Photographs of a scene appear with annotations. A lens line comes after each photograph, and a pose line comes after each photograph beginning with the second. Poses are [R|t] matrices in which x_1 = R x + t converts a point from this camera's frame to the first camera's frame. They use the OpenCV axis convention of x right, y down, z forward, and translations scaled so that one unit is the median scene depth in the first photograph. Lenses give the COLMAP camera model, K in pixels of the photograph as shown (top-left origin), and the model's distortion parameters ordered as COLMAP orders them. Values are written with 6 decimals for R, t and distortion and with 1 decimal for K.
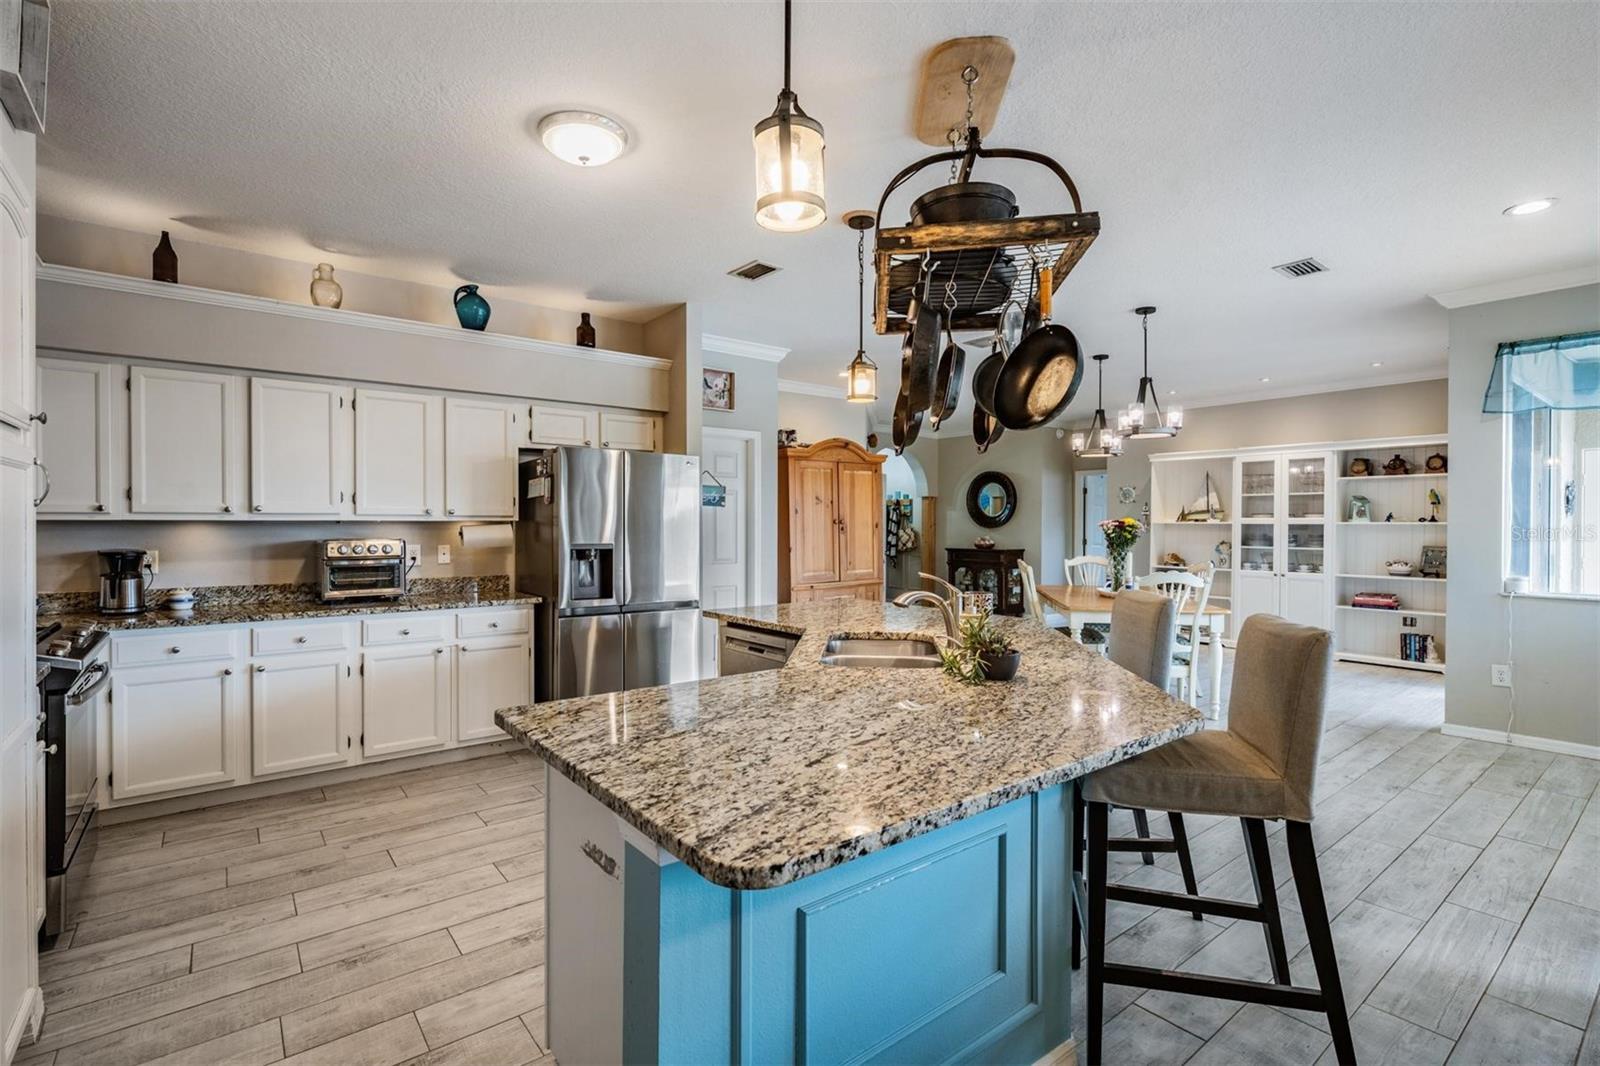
lens RADIAL K [[733.5, 0, 787.8], [0, 733.5, 528.2], [0, 0, 1]] dist [-0.003038, 0.000346]
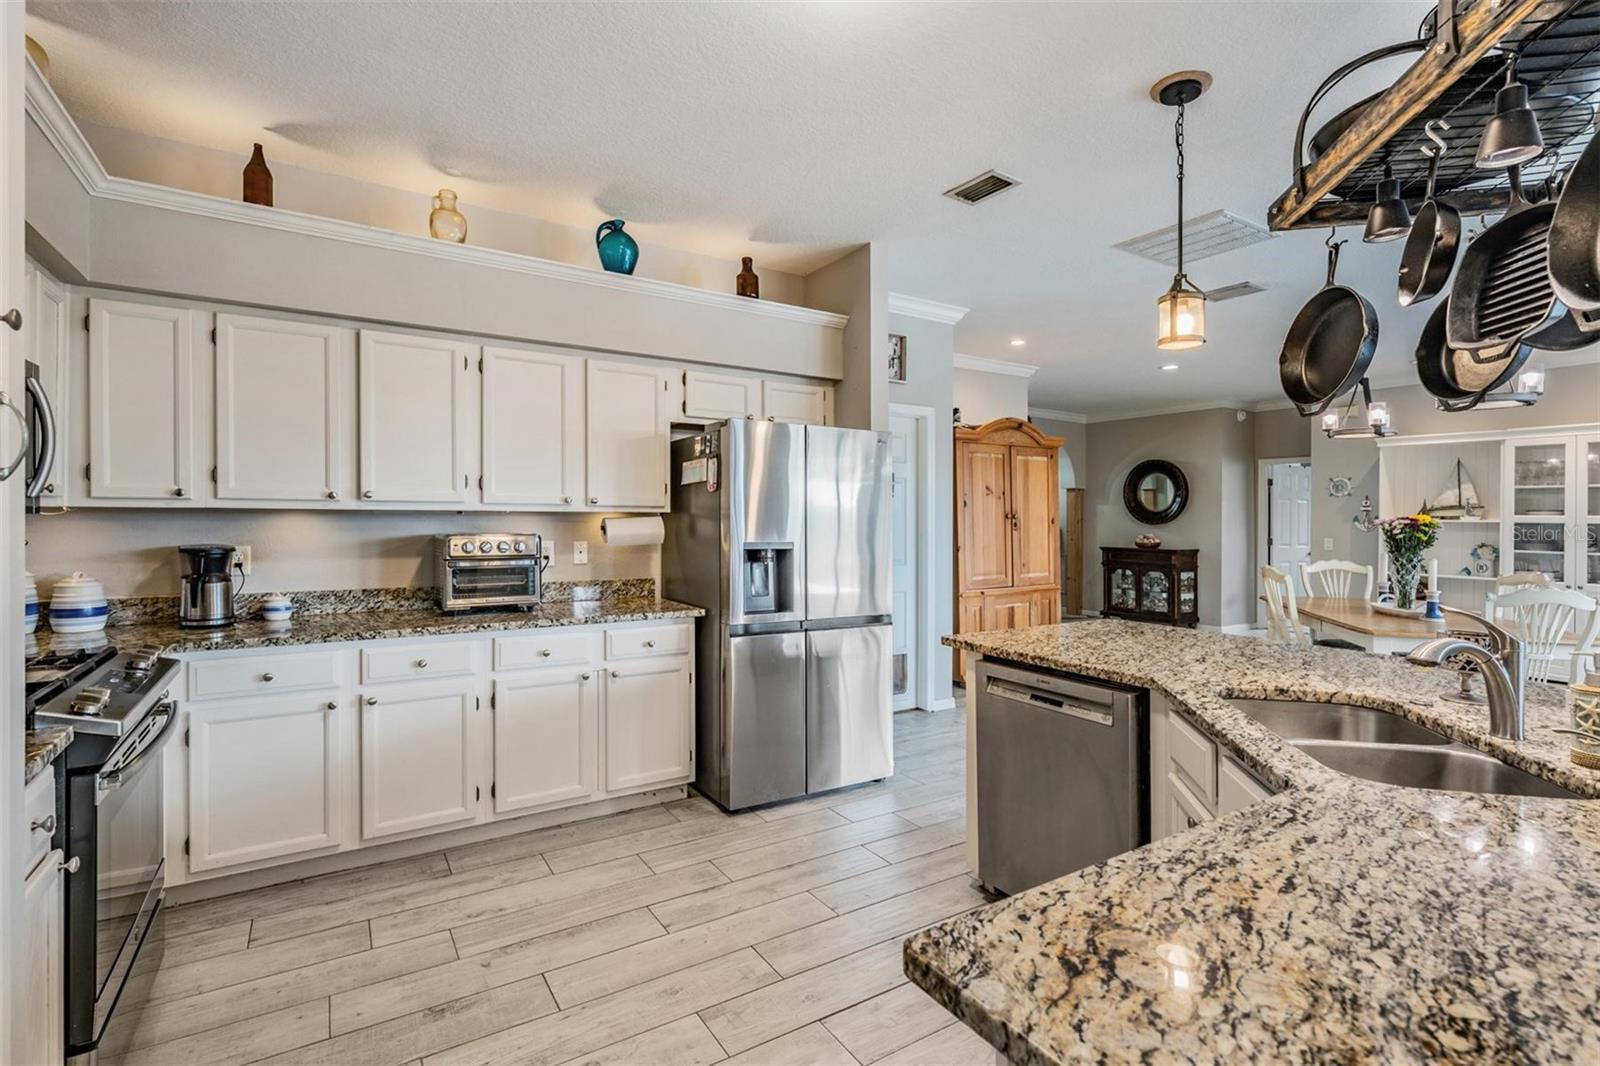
lens RADIAL K [[739.2, 0, 798.1], [0, 739.2, 528.6], [0, 0, 1]] dist [0.001510, -0.000138]
pose [[0.995933, 0.009195, -0.089629, -0.162018], [-0.008341, 0.999916, 0.009898, -0.001557], [0.089713, -0.009110, 0.995926, 0.210660]]
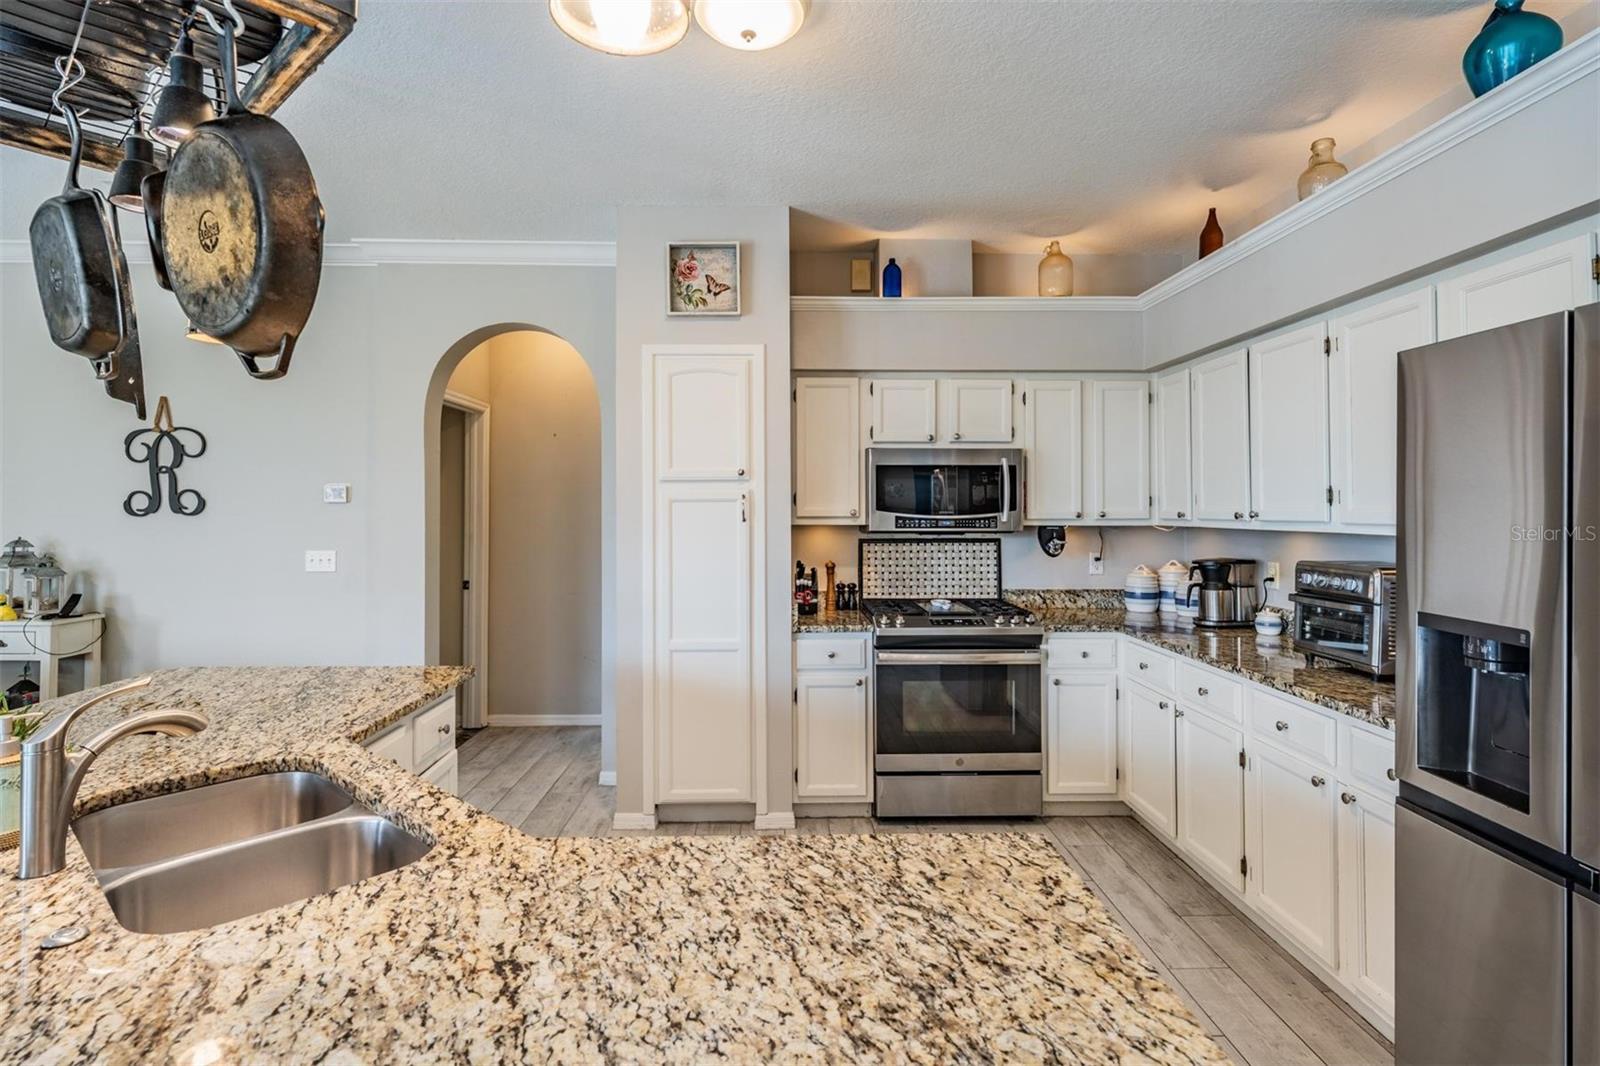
lens RADIAL K [[806.5, 0, 792.2], [0, 806.5, 493.7], [0, 0, 1]] dist [0.001555, -0.000044]
pose [[-0.591998, -0.014192, -0.805815, 0.203301], [-0.002945, 0.999876, -0.015446, -0.029129], [0.805934, -0.006771, -0.591967, 0.936915]]
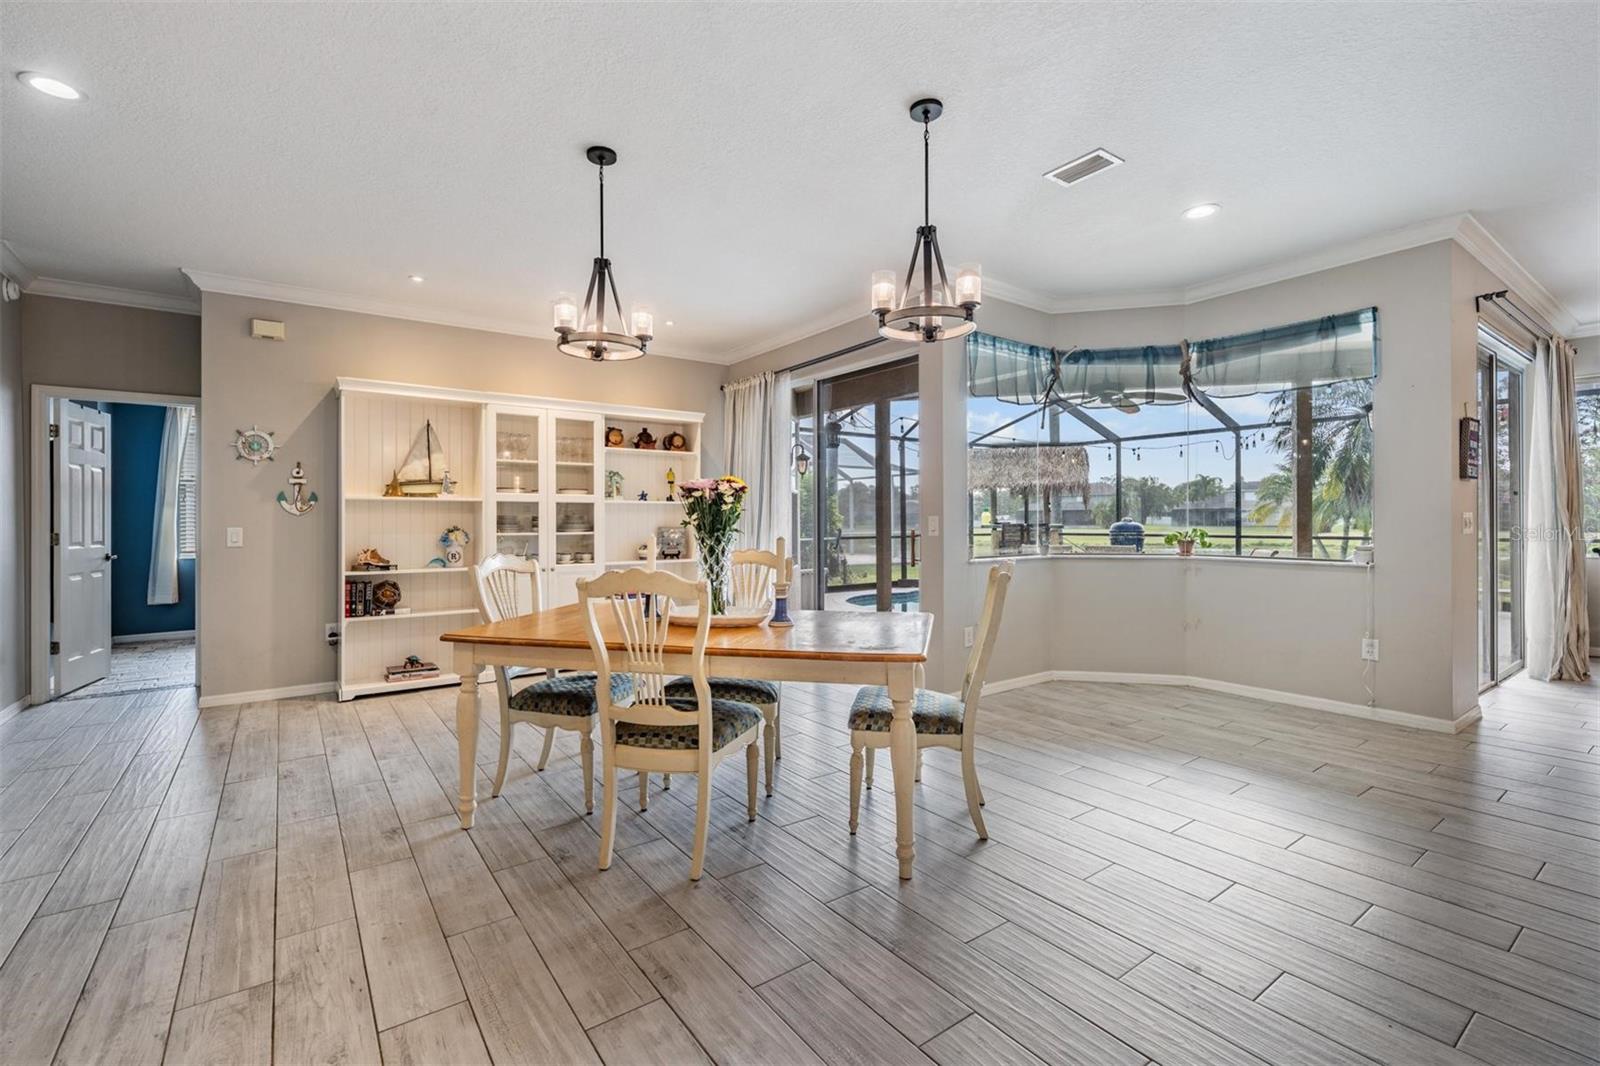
lens RADIAL K [[699.8, 0, 794.5], [0, 699.8, 529.0], [0, 0, 1]] dist [-0.002696, -0.000035]
pose [[0.029953, -0.014165, 0.999451, -0.064450], [0.009202, 0.999861, 0.013895, 0.024734], [-0.999509, 0.008781, 0.030079, 1.243394]]
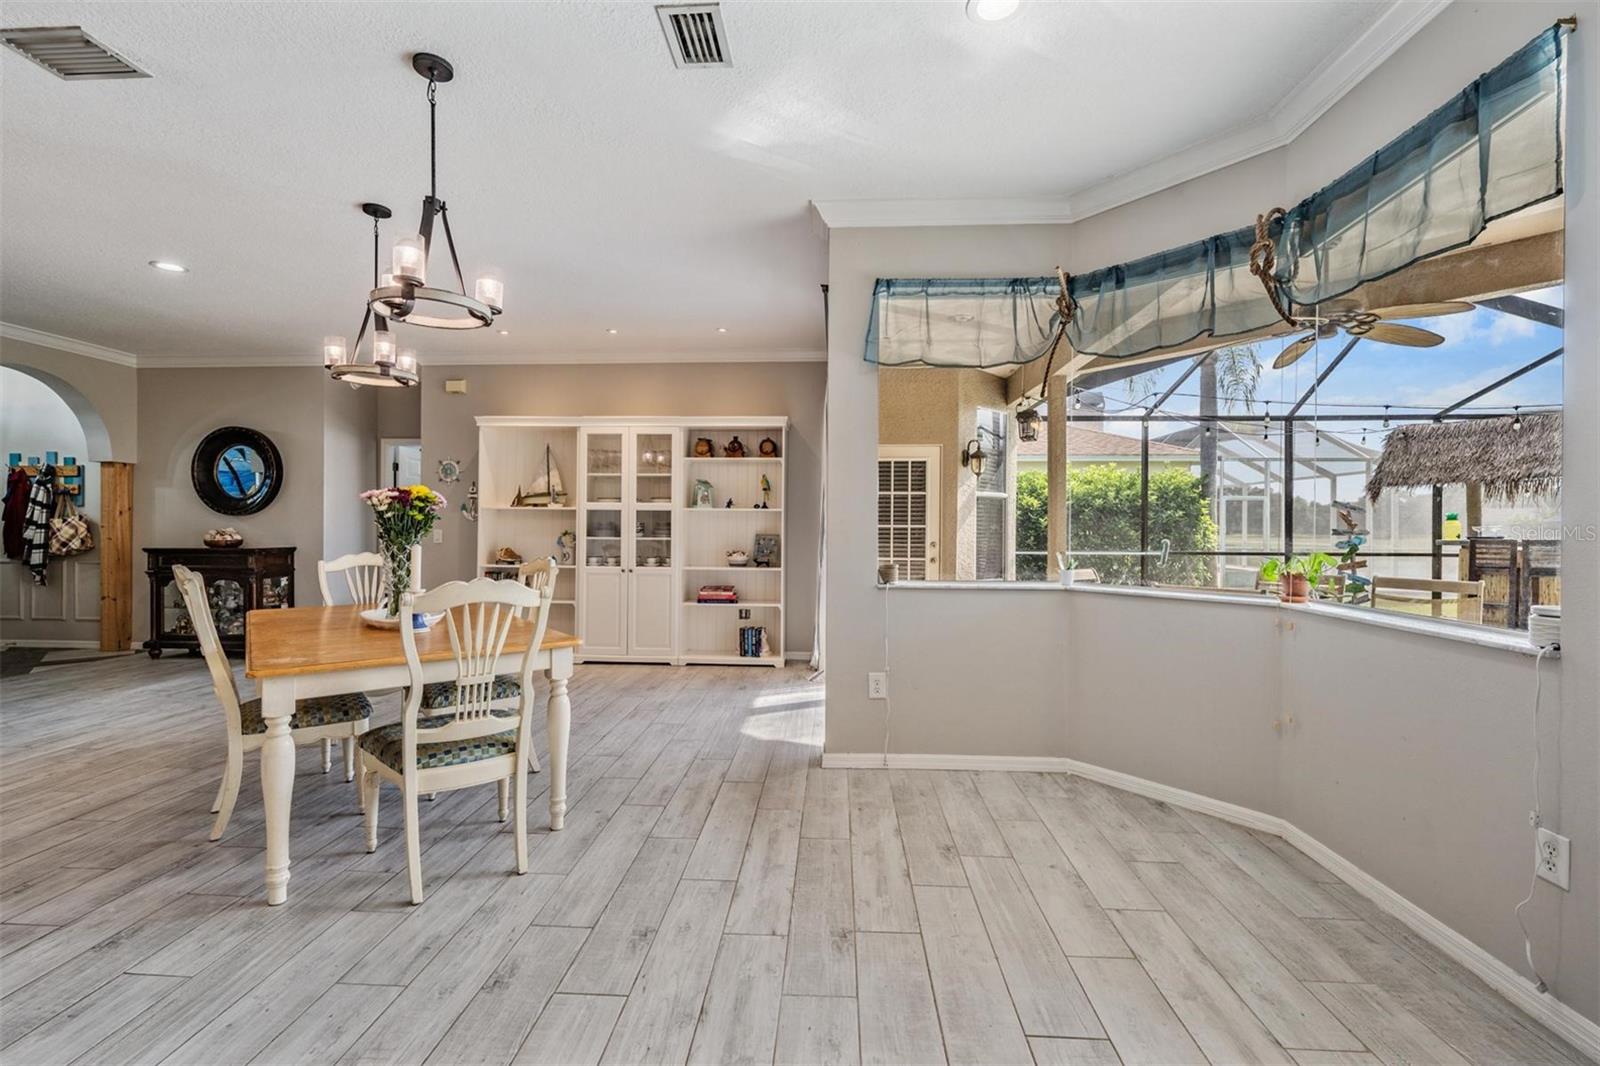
lens RADIAL K [[699.8, 0, 794.5], [0, 699.8, 529.0], [0, 0, 1]] dist [-0.002696, -0.000035]
pose [[0.654900, -0.000184, 0.755716, 0.328046], [-0.001001, 0.999999, 0.001111, 0.025695], [-0.755715, -0.001484, 0.654899, 0.567124]]
